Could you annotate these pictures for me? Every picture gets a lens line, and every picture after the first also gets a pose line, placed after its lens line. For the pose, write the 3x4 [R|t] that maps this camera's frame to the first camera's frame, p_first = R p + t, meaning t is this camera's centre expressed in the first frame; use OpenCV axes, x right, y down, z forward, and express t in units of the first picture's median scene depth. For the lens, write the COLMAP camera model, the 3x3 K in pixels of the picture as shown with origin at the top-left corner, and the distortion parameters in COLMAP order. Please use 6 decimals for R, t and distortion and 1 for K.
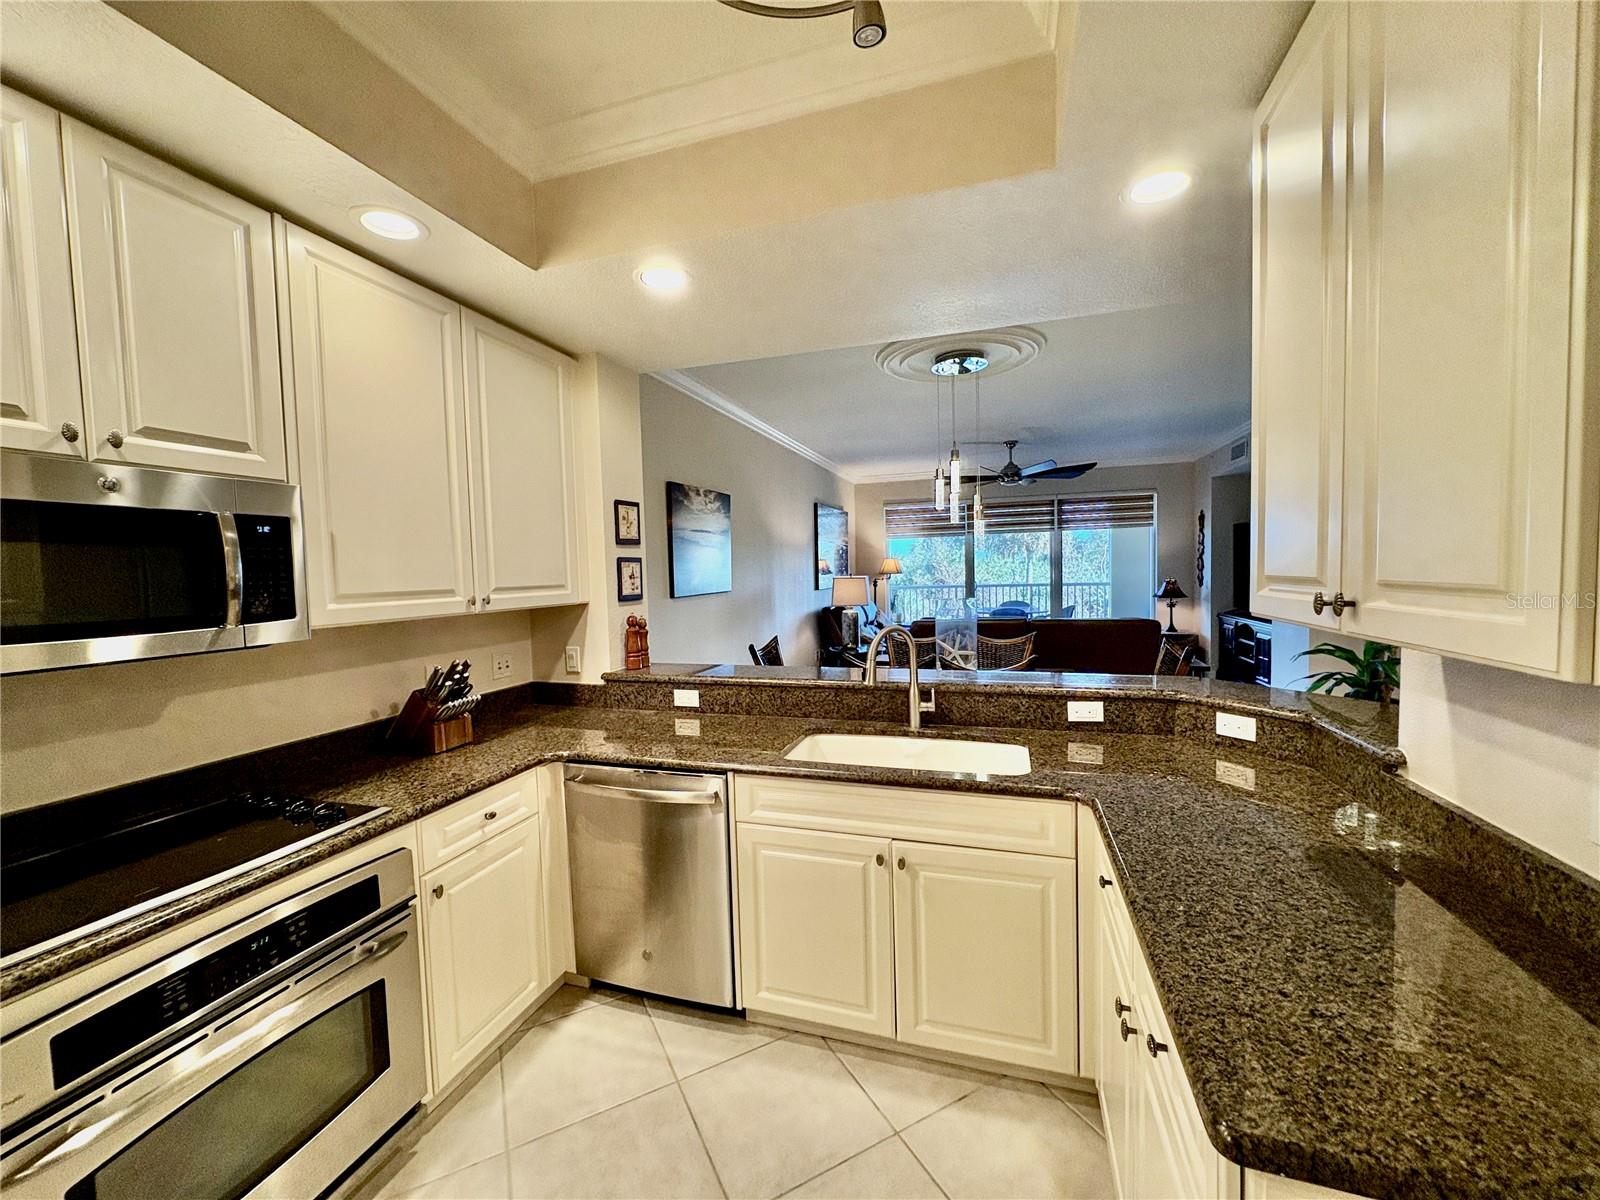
lens RADIAL K [[636.9, 0, 797.5], [0, 636.9, 600.5], [0, 0, 1]] dist [0.000228, 0.000034]
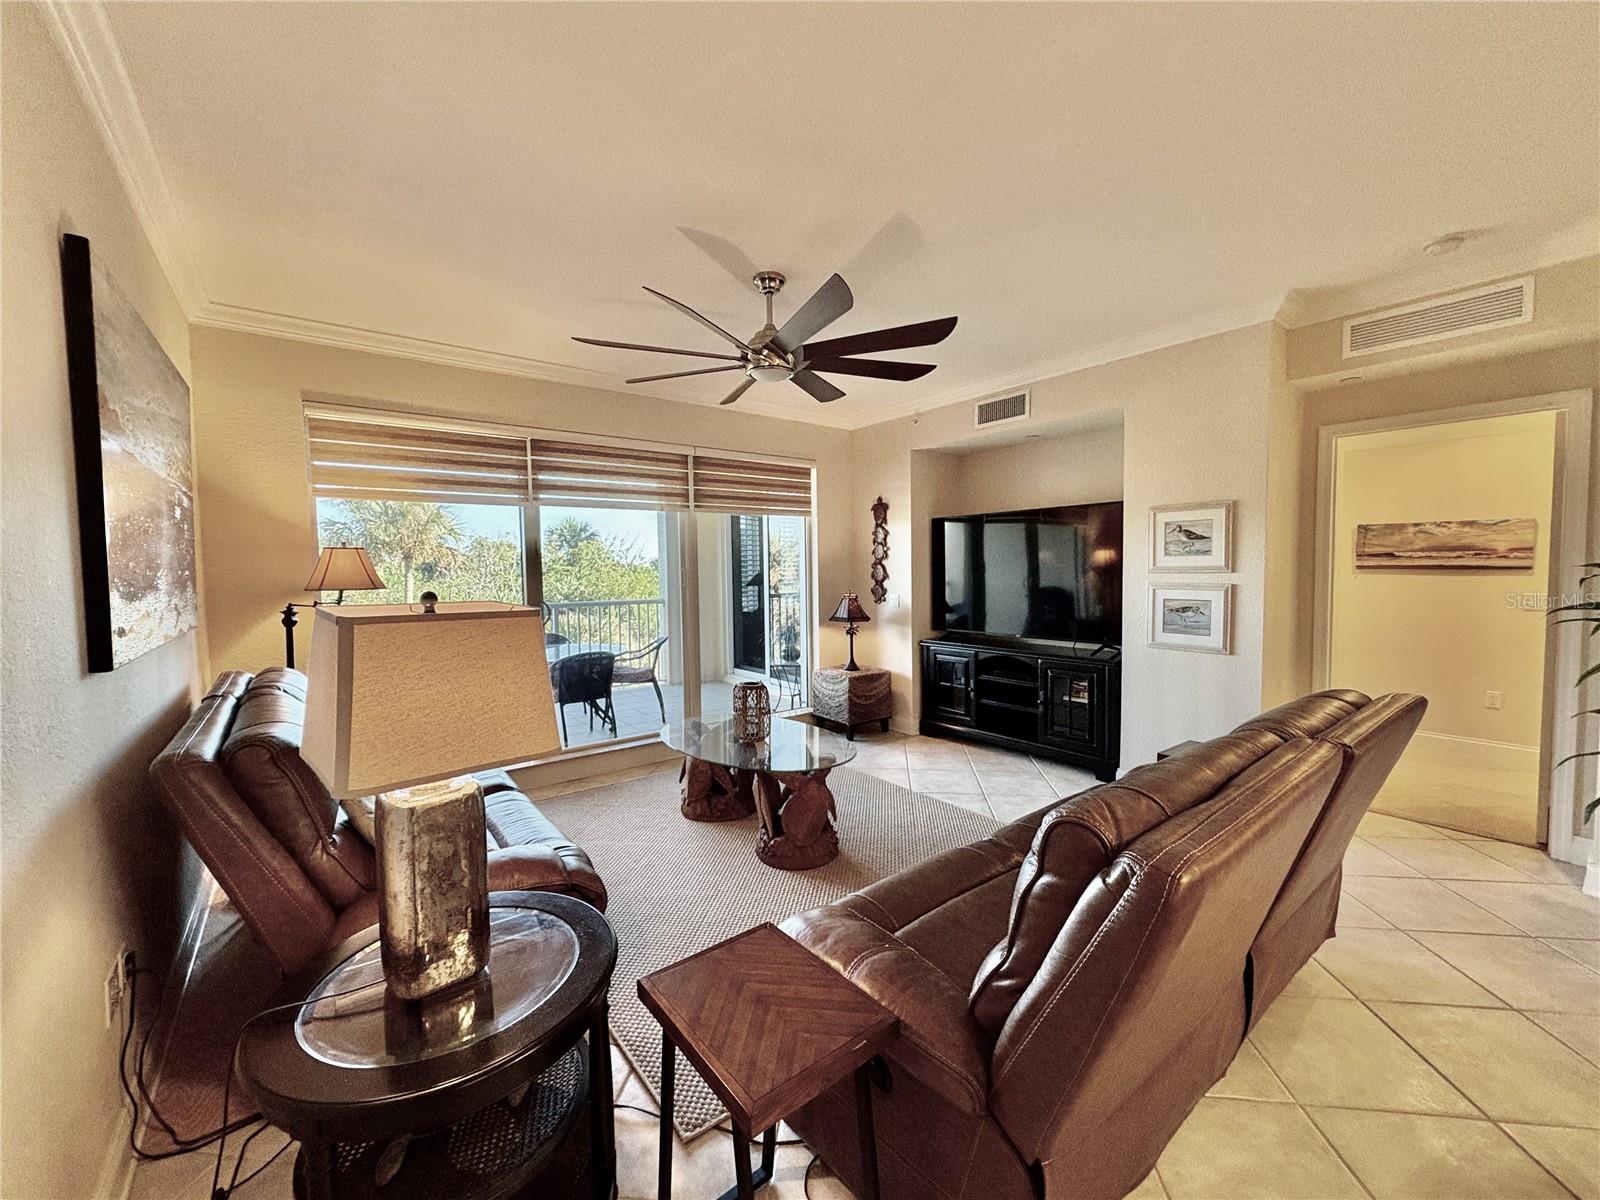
lens RADIAL K [[636.9, 0, 797.5], [0, 636.9, 600.5], [0, 0, 1]] dist [0.000228, 0.000034]
pose [[0.567313, -0.020522, 0.823247, -0.009763], [0.038748, 0.999247, -0.001792, -0.027664], [-0.822590, 0.032915, 0.567681, 0.663808]]
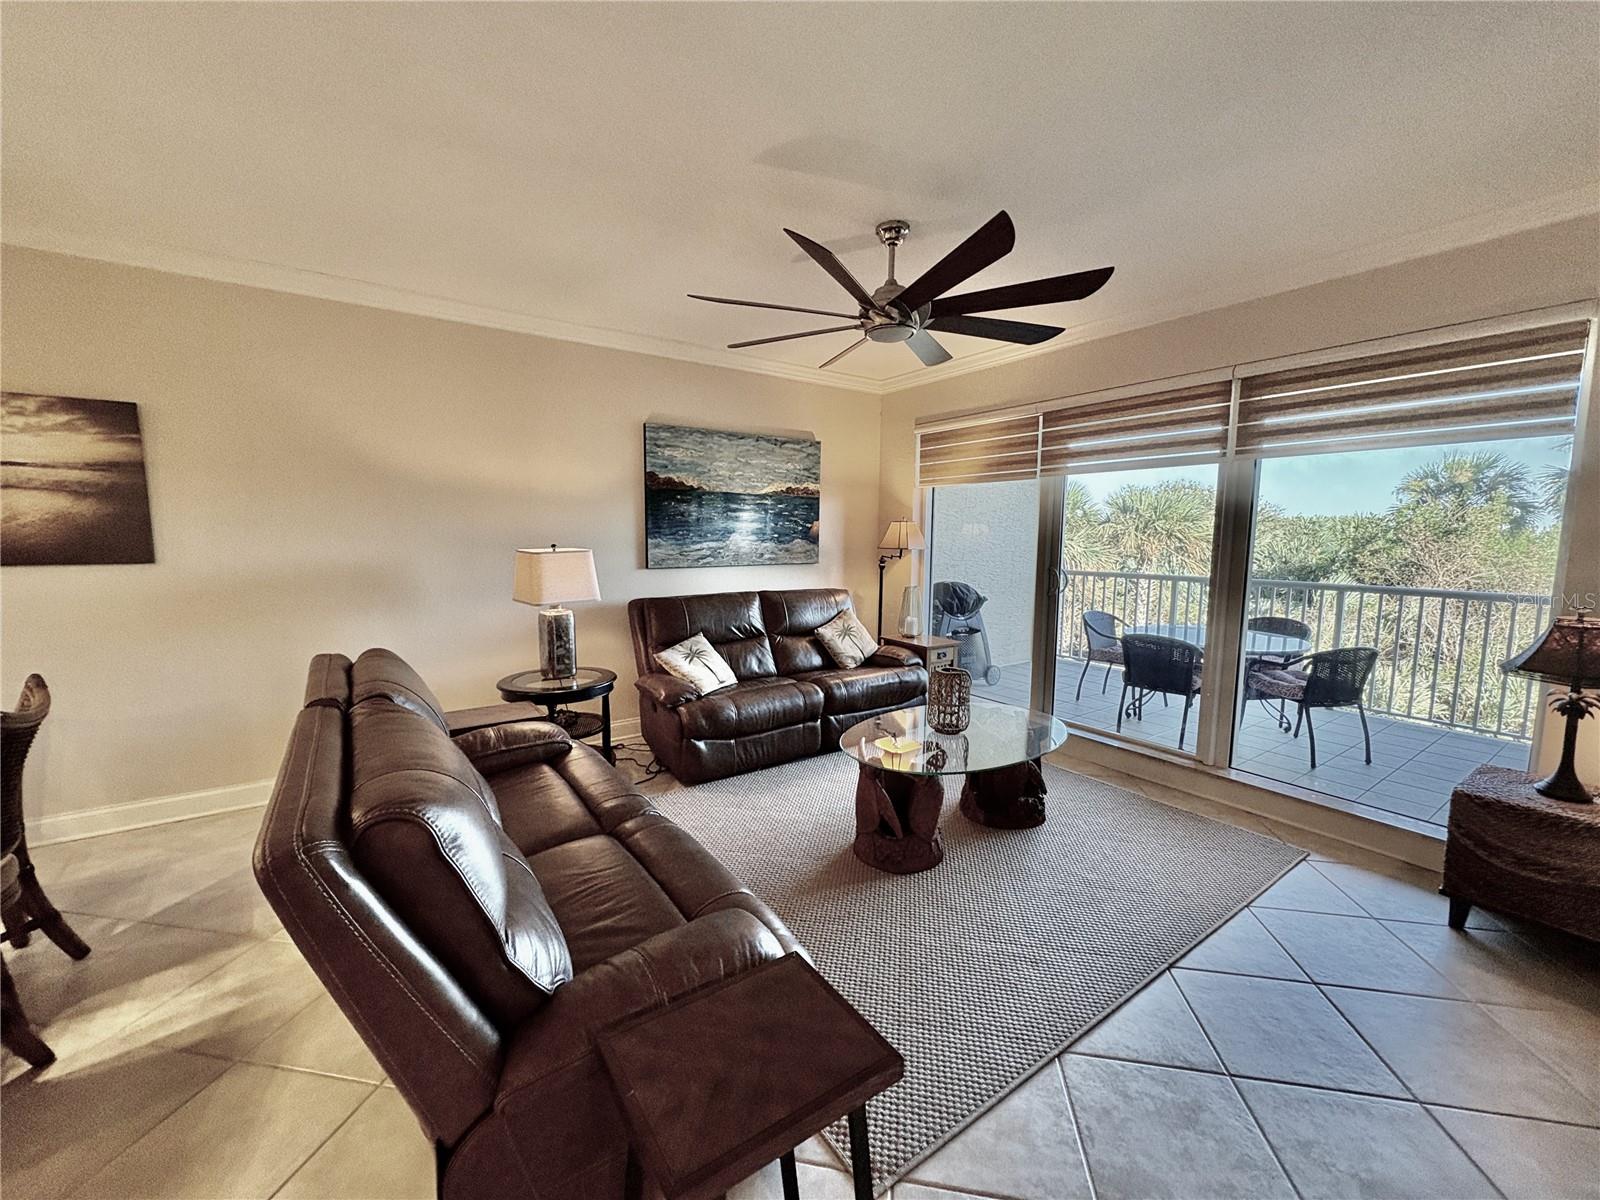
lens RADIAL K [[636.9, 0, 797.5], [0, 636.9, 600.5], [0, 0, 1]] dist [0.000228, 0.000034]
pose [[0.789007, 0.100175, -0.606163, 0.486553], [-0.060890, 0.994510, 0.085096, -0.044740], [0.611360, -0.030232, 0.790775, 0.574699]]
